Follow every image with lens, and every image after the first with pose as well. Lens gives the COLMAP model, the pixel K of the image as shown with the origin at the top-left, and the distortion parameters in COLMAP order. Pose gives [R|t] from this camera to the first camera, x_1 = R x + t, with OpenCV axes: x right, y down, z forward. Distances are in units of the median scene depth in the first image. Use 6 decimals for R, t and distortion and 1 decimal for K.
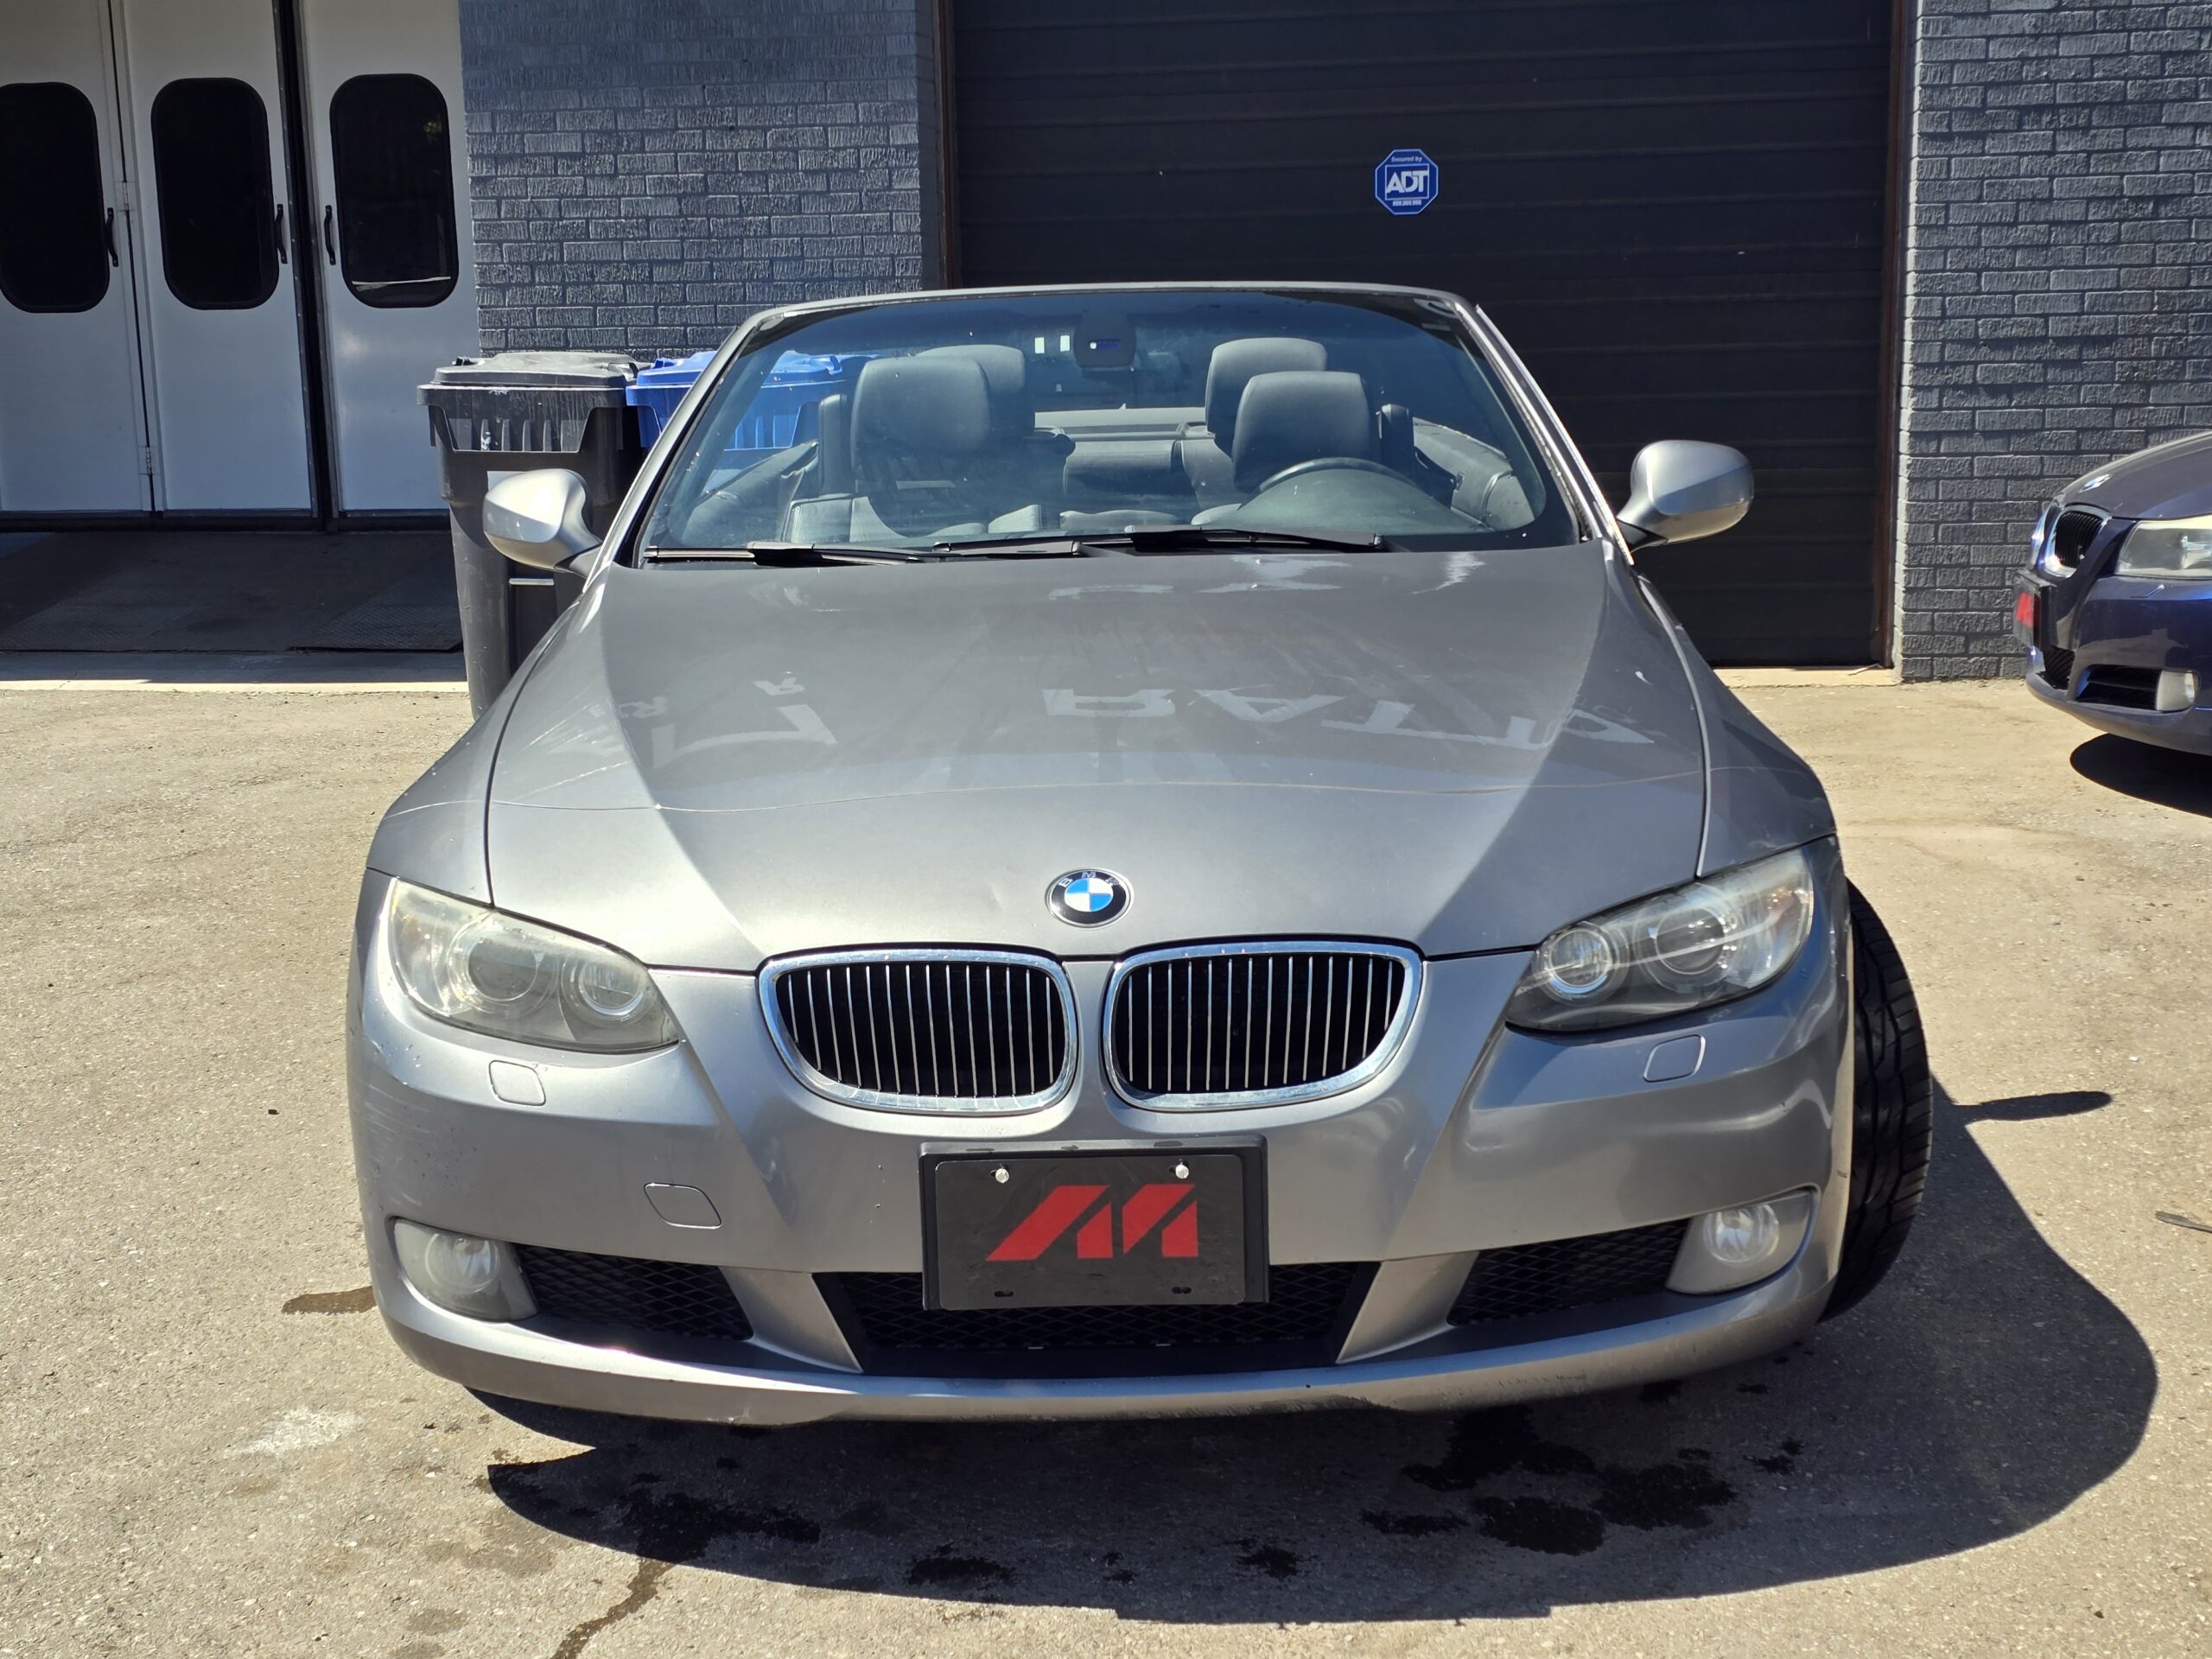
lens RADIAL K [[2991.1, 0, 1109.2], [0, 2991.1, 808.5], [0, 0, 1]] dist [0.189936, -0.426211]
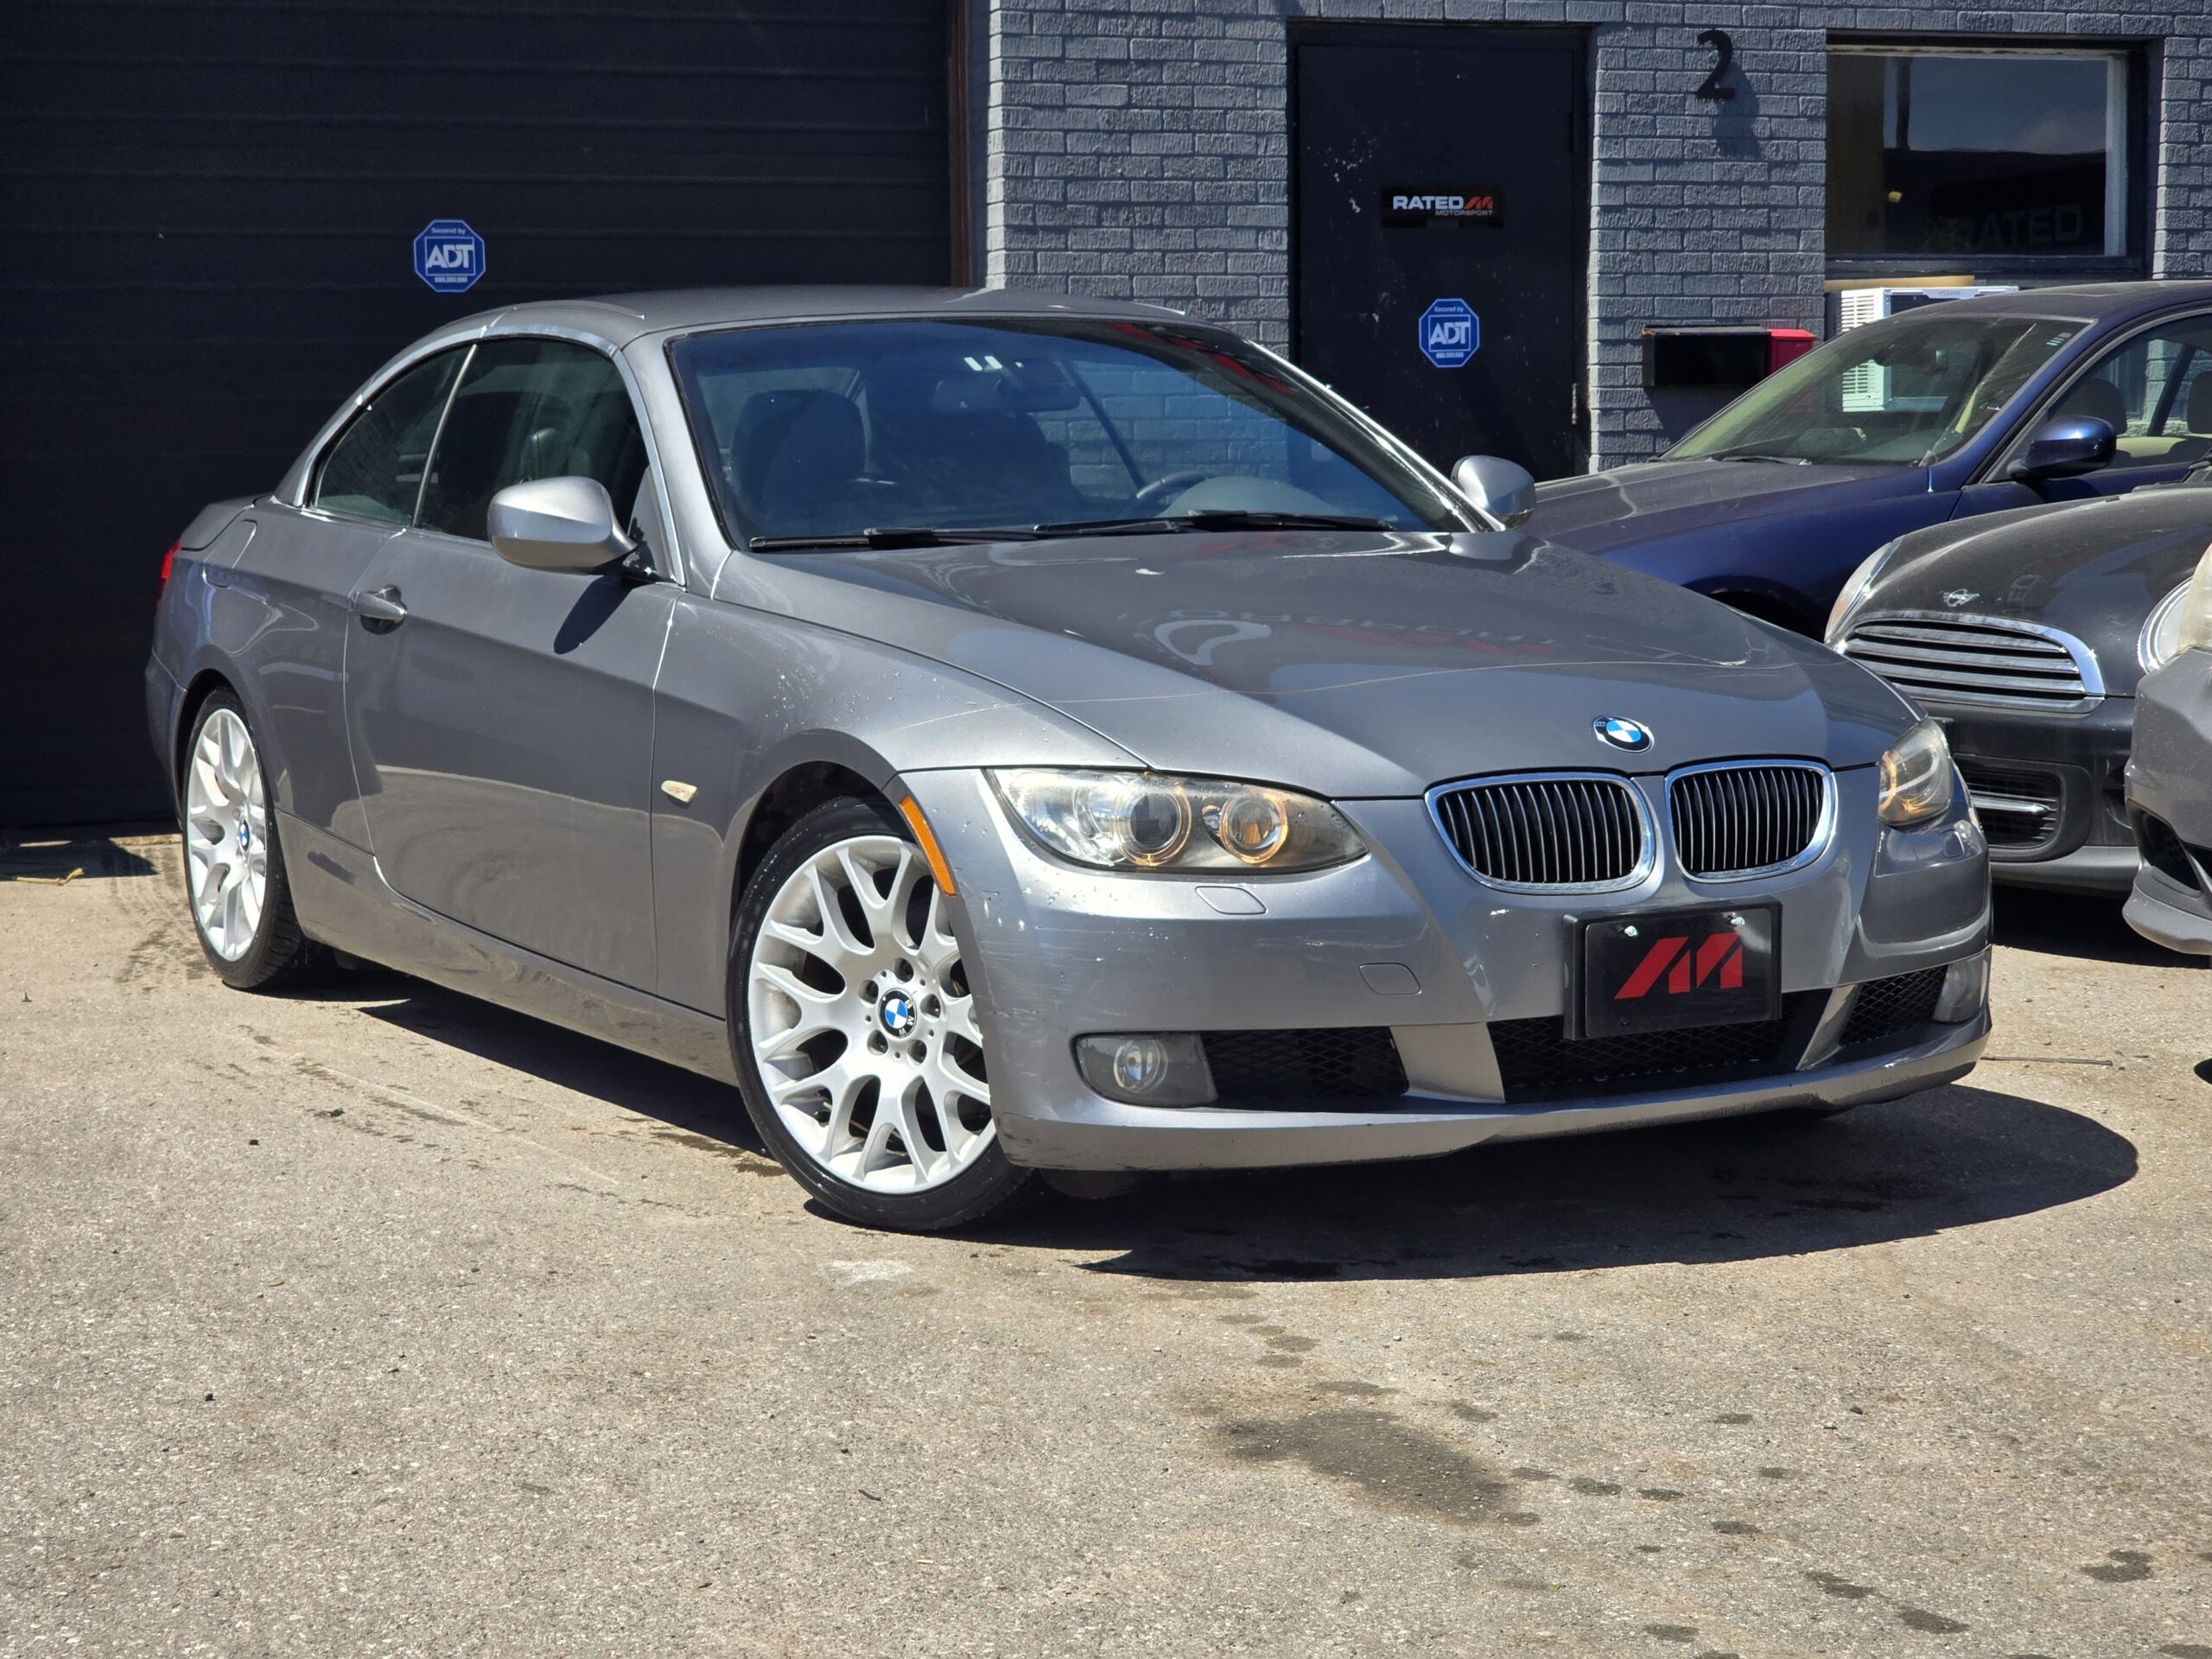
lens RADIAL K [[4436.3, 0, 1063.9], [0, 4436.3, 876.5], [0, 0, 1]] dist [0.055077, 0.262465]
pose [[0.866565, -0.039912, 0.497465, -0.909502], [0.079872, 0.995040, -0.059300, 0.143417], [-0.492630, 0.091121, 0.865455, -0.434856]]
